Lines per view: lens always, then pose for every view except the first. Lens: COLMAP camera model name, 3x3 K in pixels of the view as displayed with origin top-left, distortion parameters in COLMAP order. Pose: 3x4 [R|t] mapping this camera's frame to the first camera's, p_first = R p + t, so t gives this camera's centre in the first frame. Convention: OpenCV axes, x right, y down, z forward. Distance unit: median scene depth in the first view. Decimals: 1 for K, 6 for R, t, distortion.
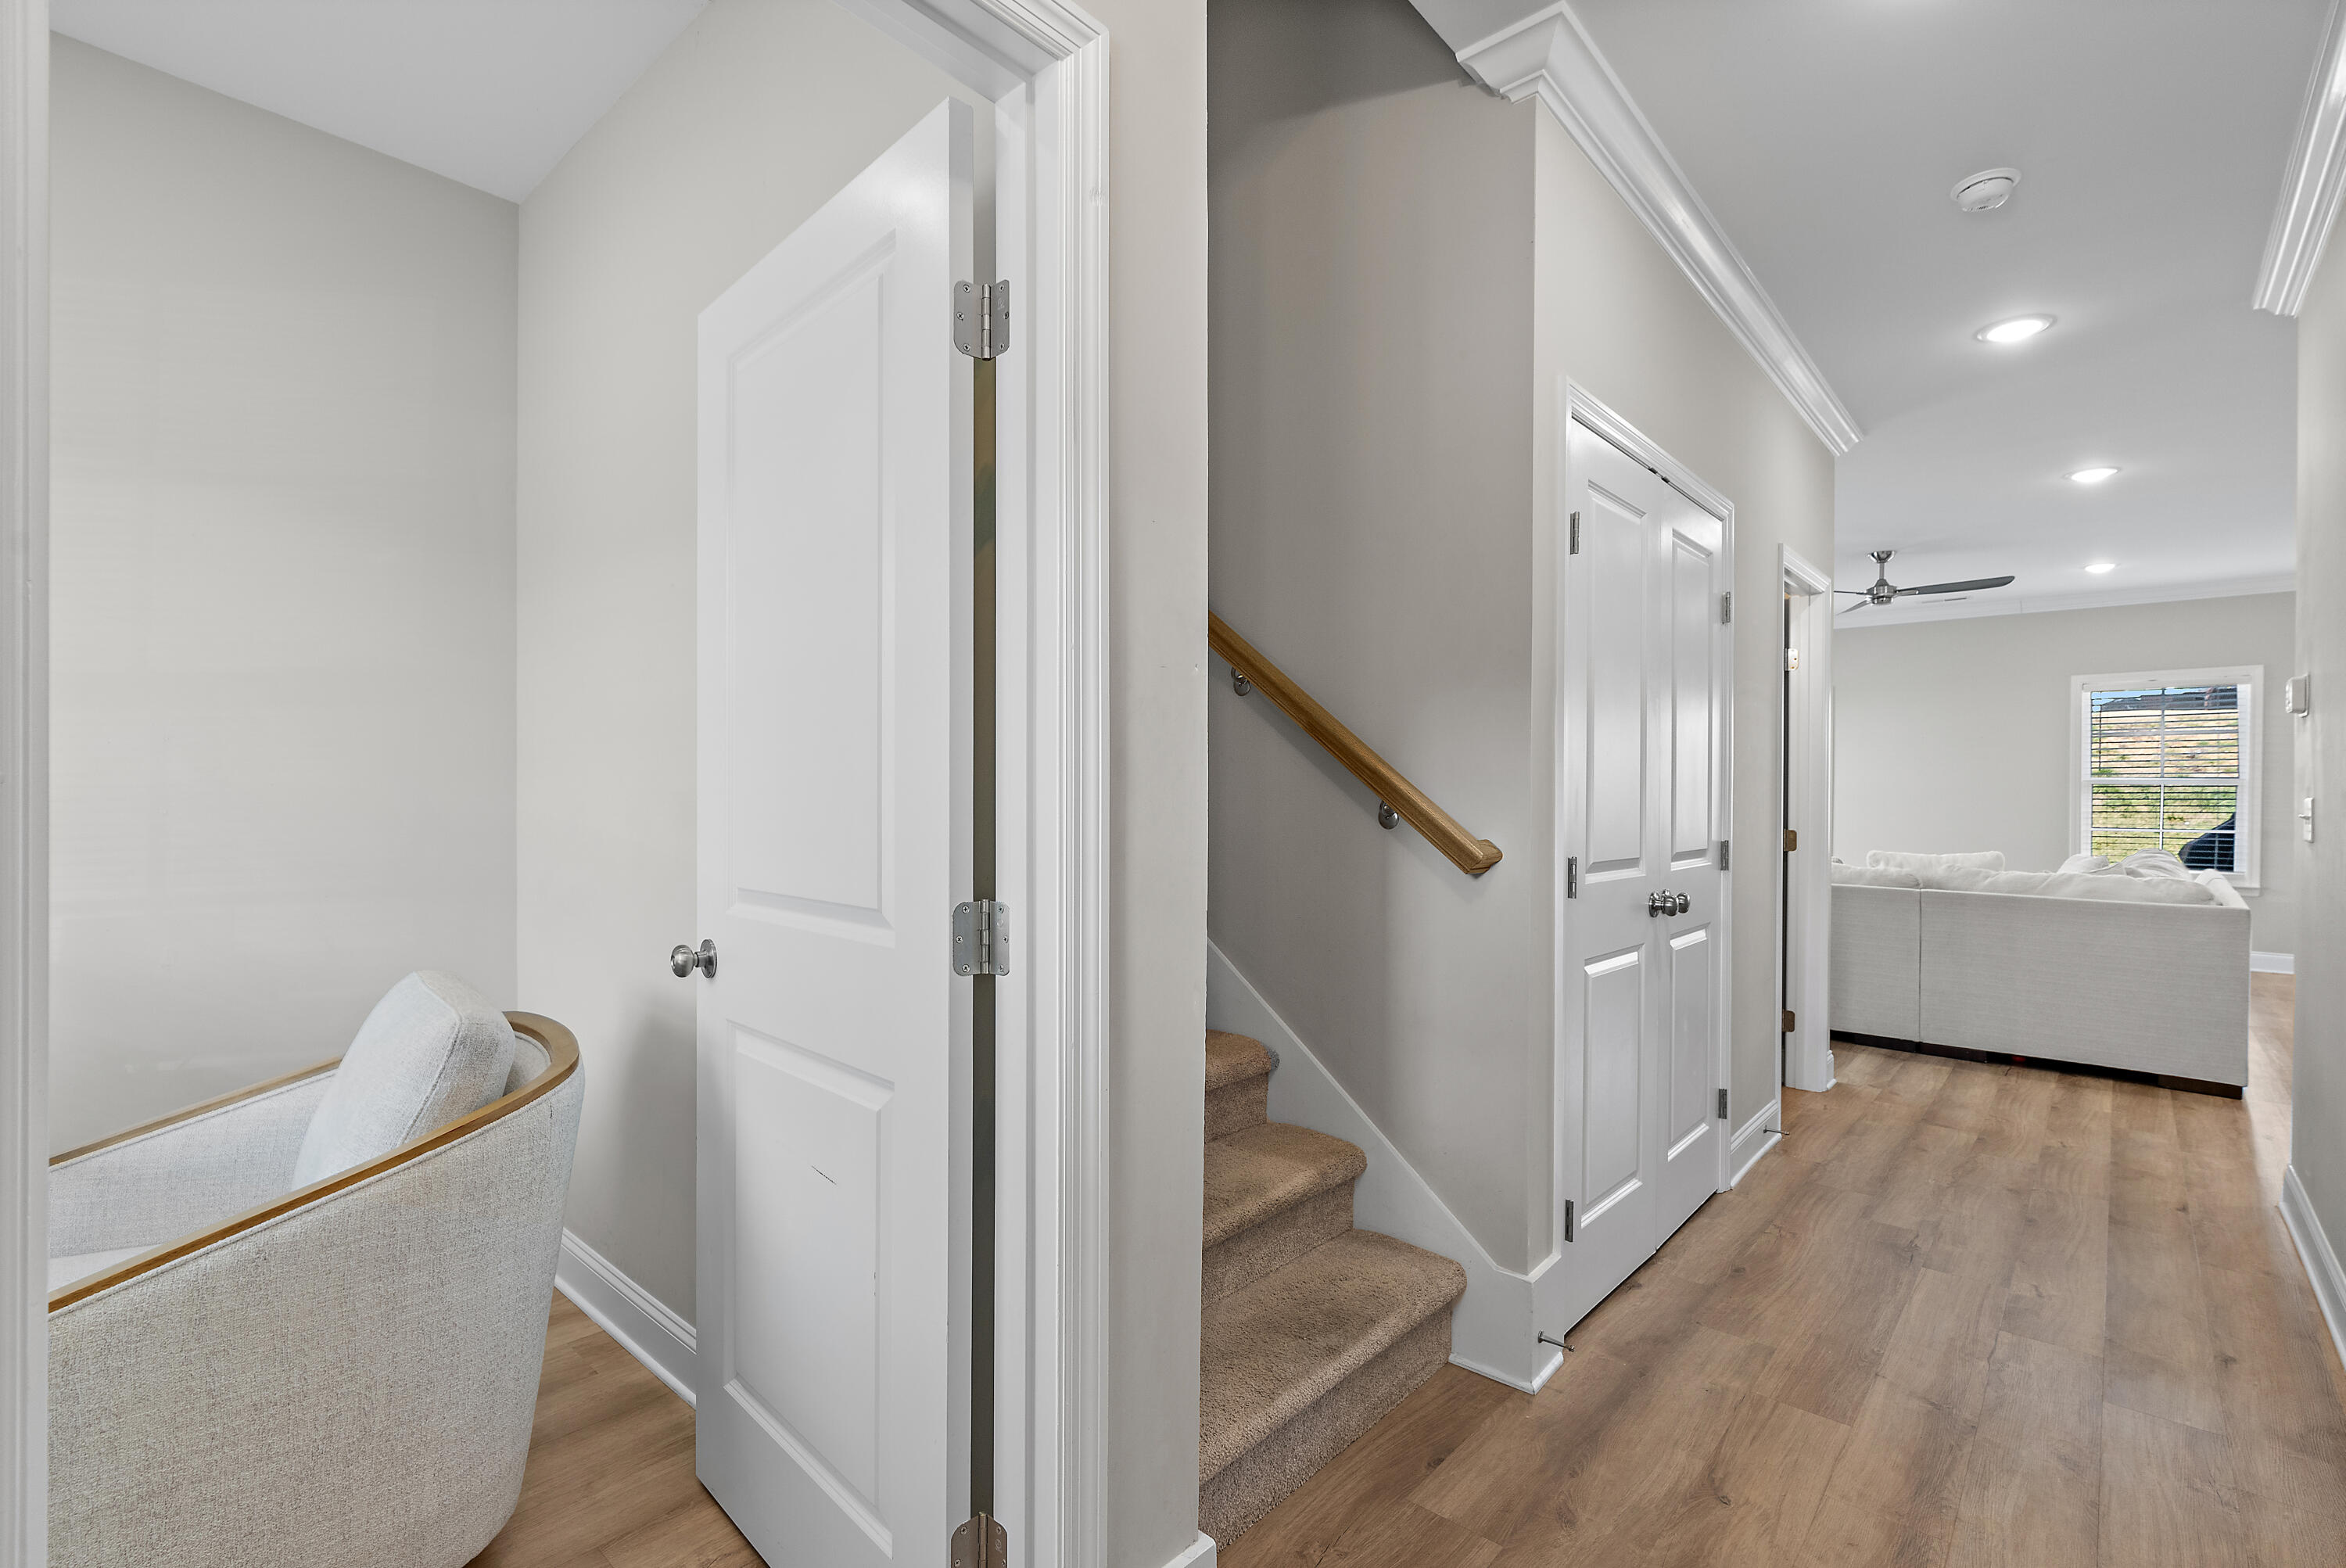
lens RADIAL K [[1071.9, 0, 1166.7], [0, 1071.9, 783.6], [0, 0, 1]] dist [-0.001438, 0.000977]
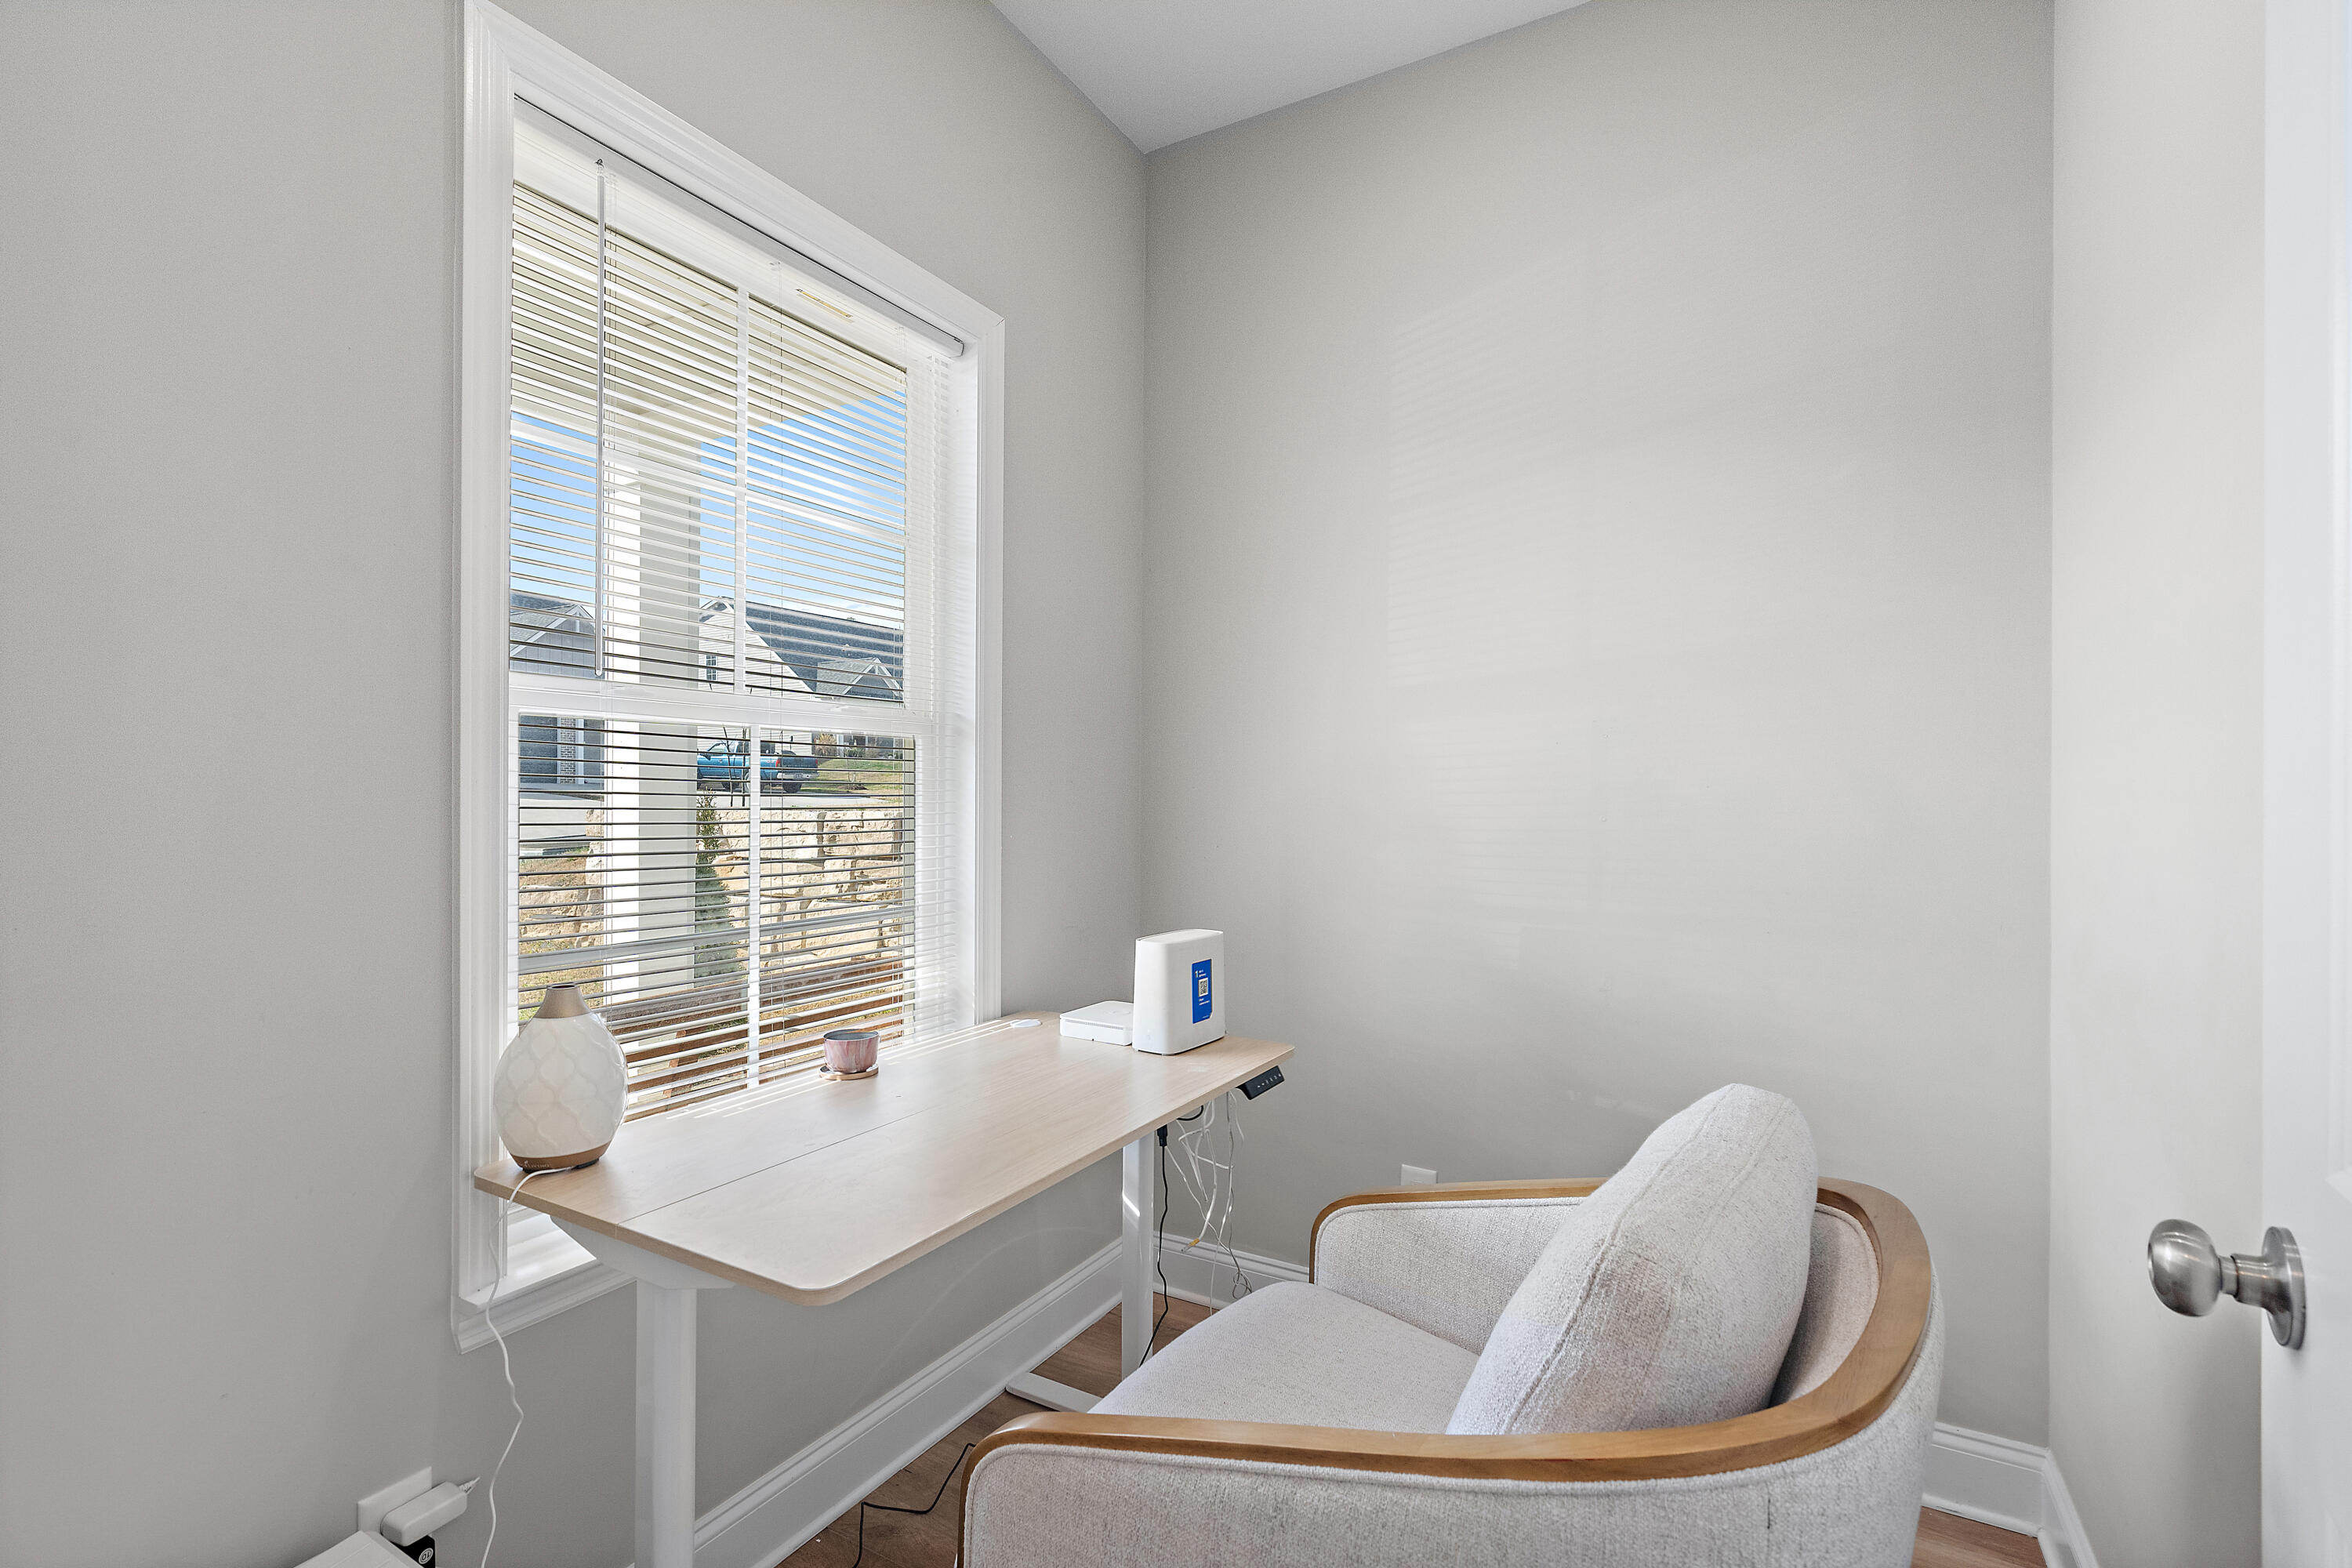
lens RADIAL K [[1074.7, 0, 1169.7], [0, 1074.7, 783.6], [0, 0, 1]] dist [-0.001438, 0.000977]
pose [[0.194995, -0.006743, -0.980781, -0.196619], [0.006850, 0.999961, -0.005513, 0.002865], [0.980780, -0.005643, 0.195034, 0.720638]]
